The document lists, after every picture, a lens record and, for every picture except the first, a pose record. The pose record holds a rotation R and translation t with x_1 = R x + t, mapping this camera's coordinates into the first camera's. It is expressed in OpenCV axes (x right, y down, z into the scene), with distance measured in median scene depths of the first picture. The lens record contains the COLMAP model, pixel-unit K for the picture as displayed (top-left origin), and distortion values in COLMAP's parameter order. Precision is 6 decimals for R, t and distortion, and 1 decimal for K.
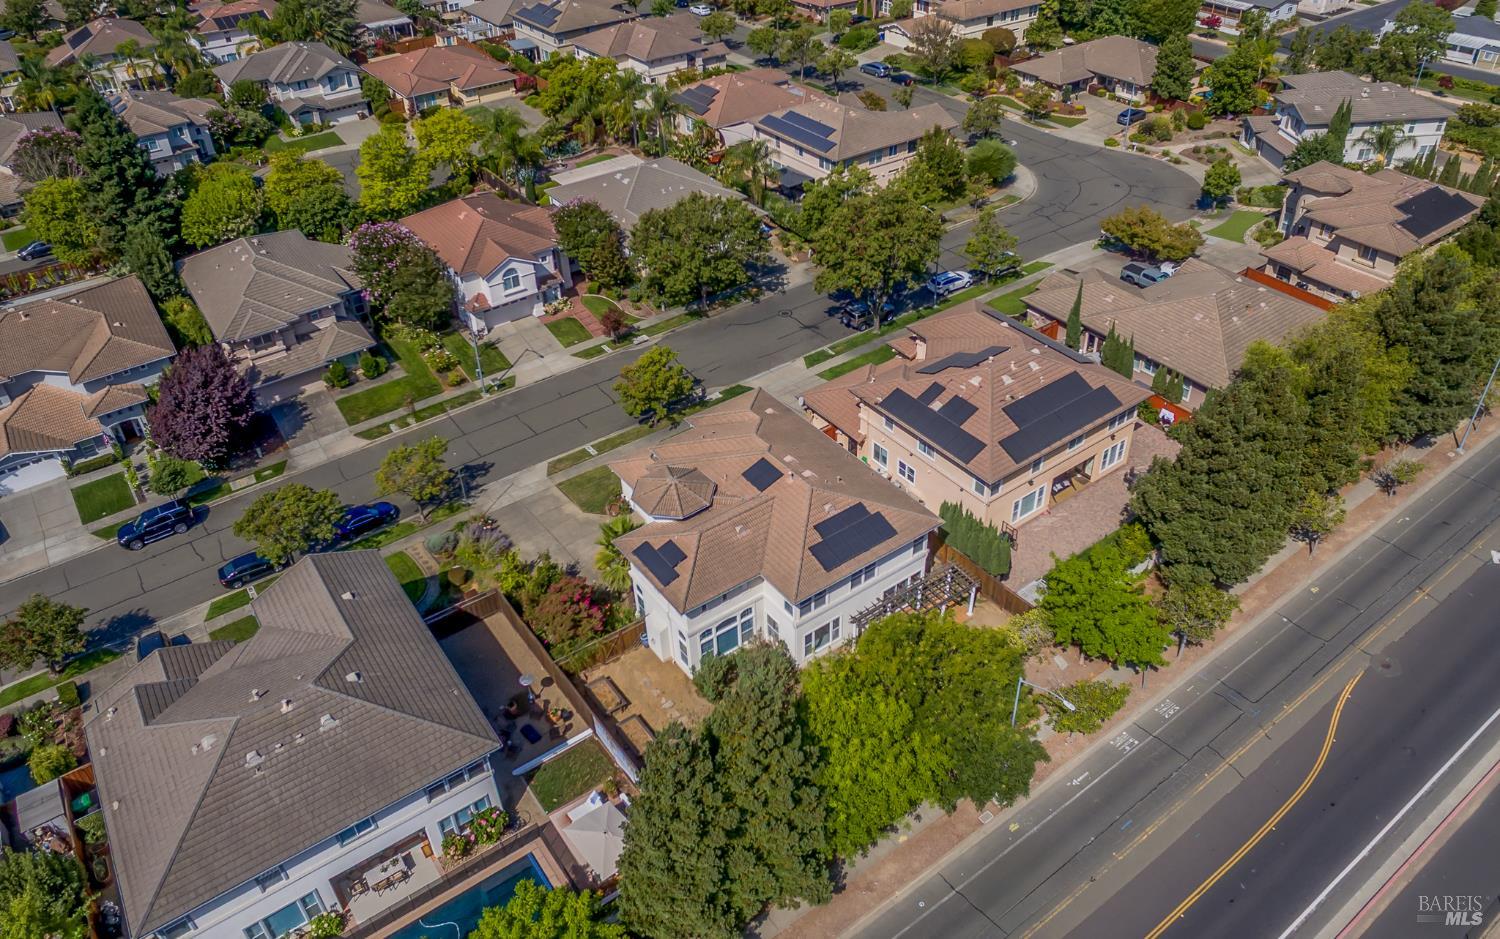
lens RADIAL K [[1029.7, 0, 767.2], [0, 1029.7, 424.4], [0, 0, 1]] dist [-0.104202, 0.092817]
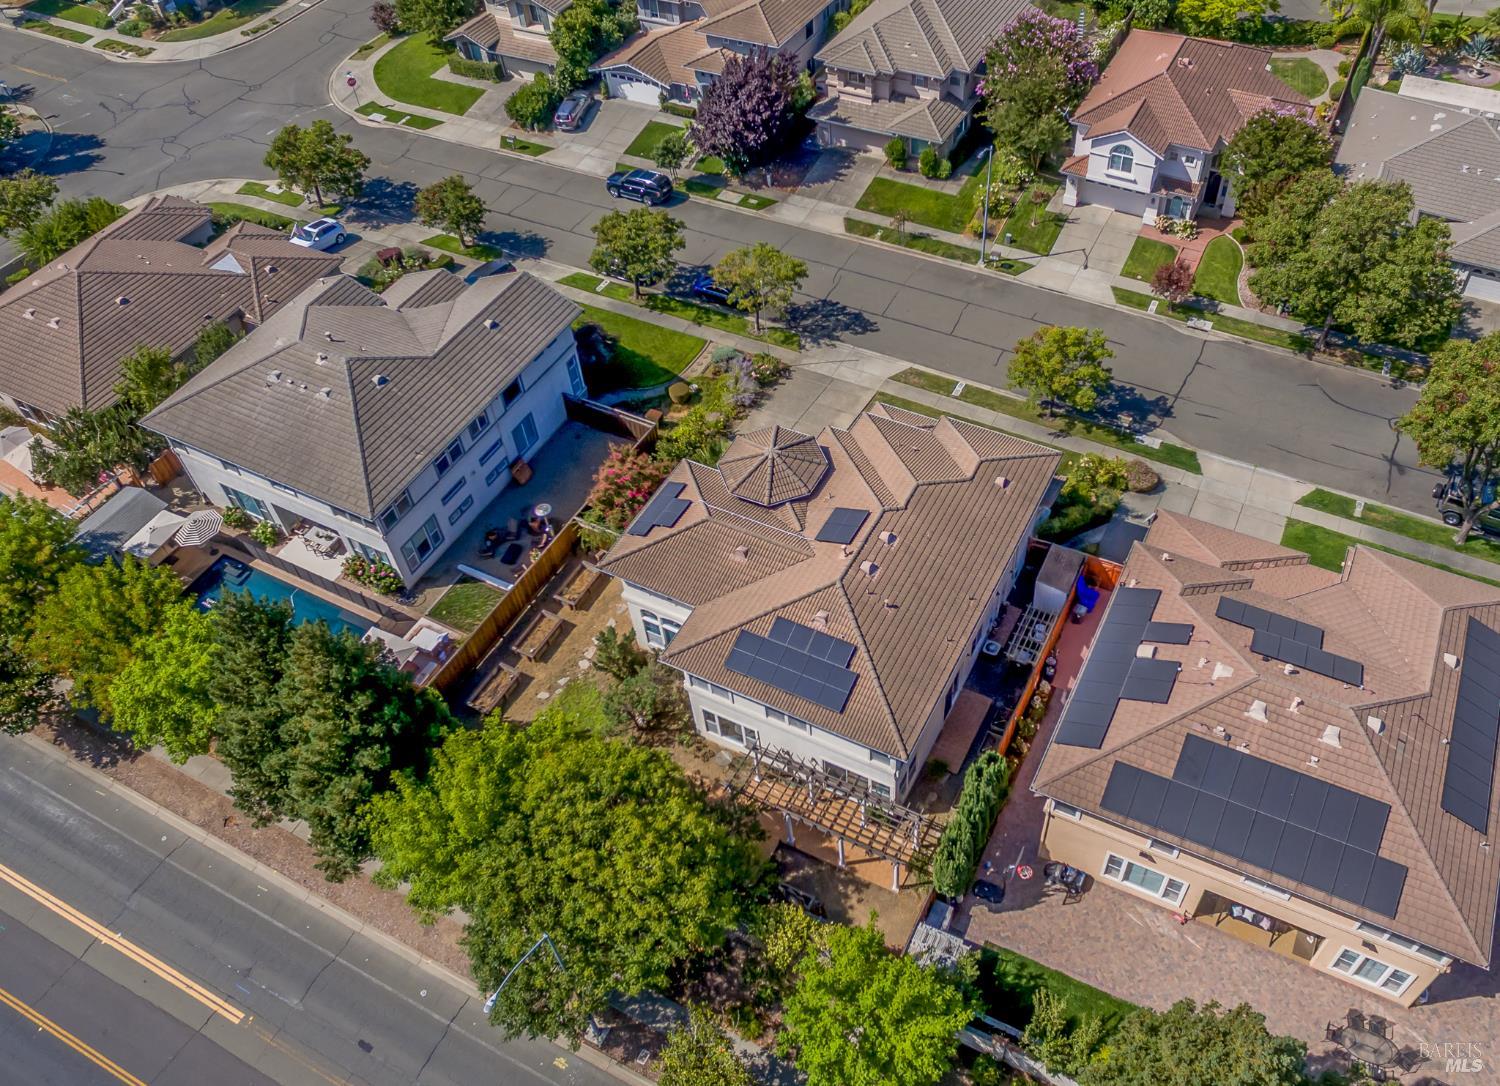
lens RADIAL K [[1159.4, 0, 853.0], [0, 1159.4, 507.5], [0, 0, 1]] dist [-0.105832, 0.089888]
pose [[0.472207, 0.656640, -0.588086, 0.323251], [-0.500622, 0.748891, 0.434212, -0.219175], [0.725533, 0.089371, 0.682360, 0.308894]]
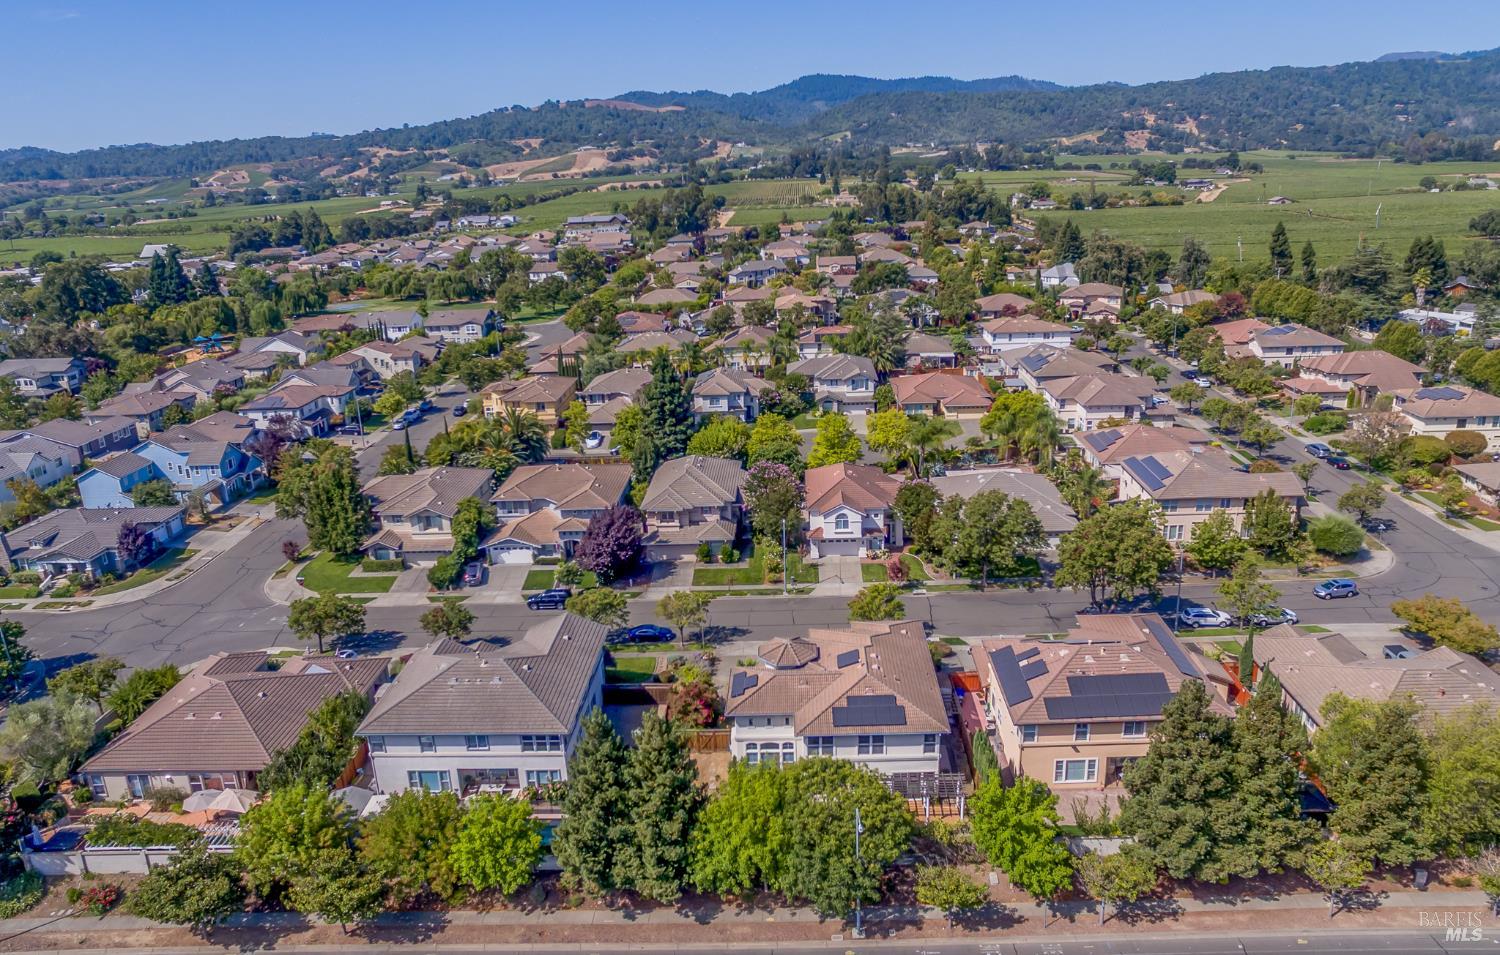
lens RADIAL K [[998.7, 0, 788.0], [0, 998.7, 477.6], [0, 0, 1]] dist [-0.101485, 0.094453]
pose [[0.802341, 0.181802, -0.568503, 0.423950], [-0.335789, 0.924943, -0.178118, 0.059957], [0.493451, 0.333809, 0.803167, -0.095150]]
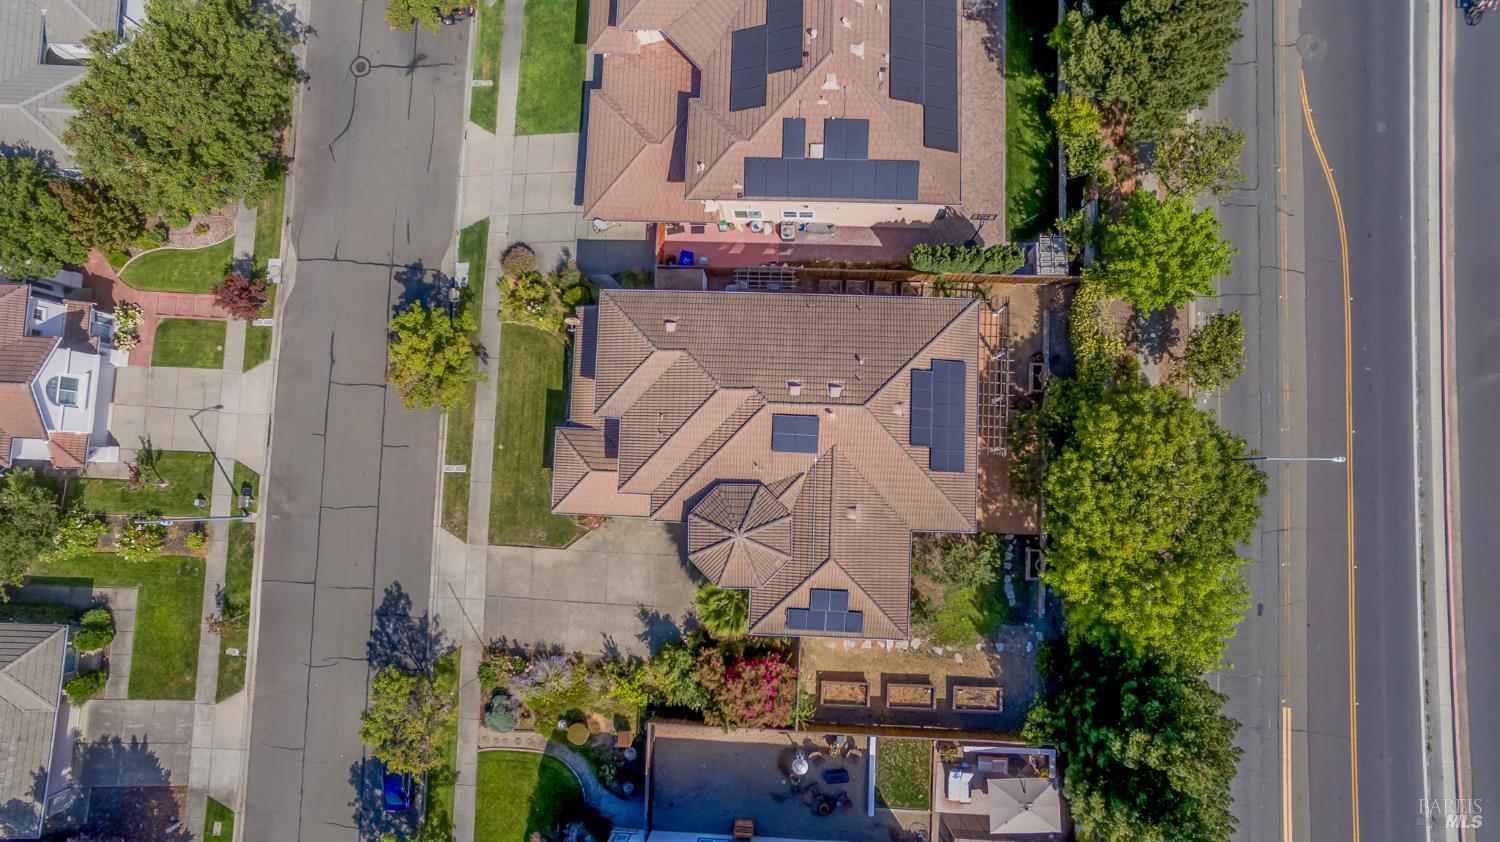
lens RADIAL K [[852.0, 0, 750.2], [0, 852.0, 409.5], [0, 0, 1]] dist [-0.089019, 0.072728]
pose [[0.619372, -0.782910, 0.058573, -0.033753], [0.488051, 0.442395, 0.752391, -0.314039], [-0.614967, -0.437424, 0.656107, 0.420195]]
